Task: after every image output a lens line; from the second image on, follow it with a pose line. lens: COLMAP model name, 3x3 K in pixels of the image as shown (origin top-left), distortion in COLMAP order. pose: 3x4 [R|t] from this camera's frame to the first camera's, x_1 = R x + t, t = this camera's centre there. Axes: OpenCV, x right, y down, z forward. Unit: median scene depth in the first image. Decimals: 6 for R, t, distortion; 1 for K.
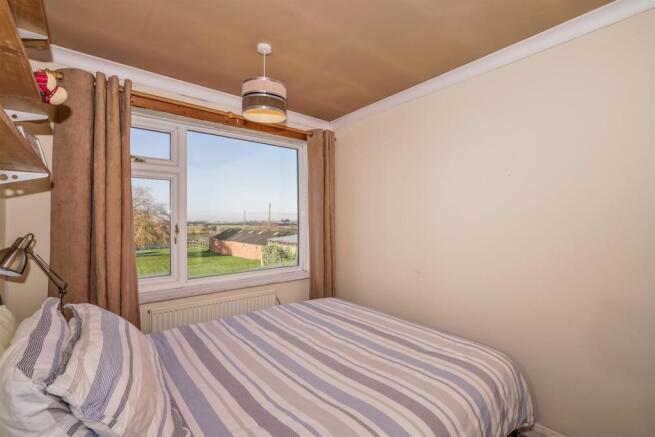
lens RADIAL K [[293.0, 0, 327.1], [0, 293.0, 218.7], [0, 0, 1]] dist [-0.009154, 0.000334]
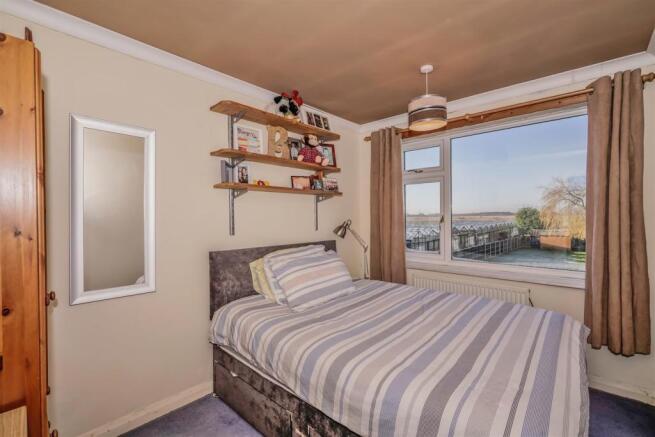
lens RADIAL K [[293.0, 0, 327.7], [0, 293.0, 216.9], [0, 0, 1]] dist [-0.009154, 0.000334]
pose [[0.188320, 0.010089, -0.982056, 0.658337], [0.016330, 0.999777, 0.013403, -0.001213], [0.981972, -0.018561, 0.188113, 0.261944]]
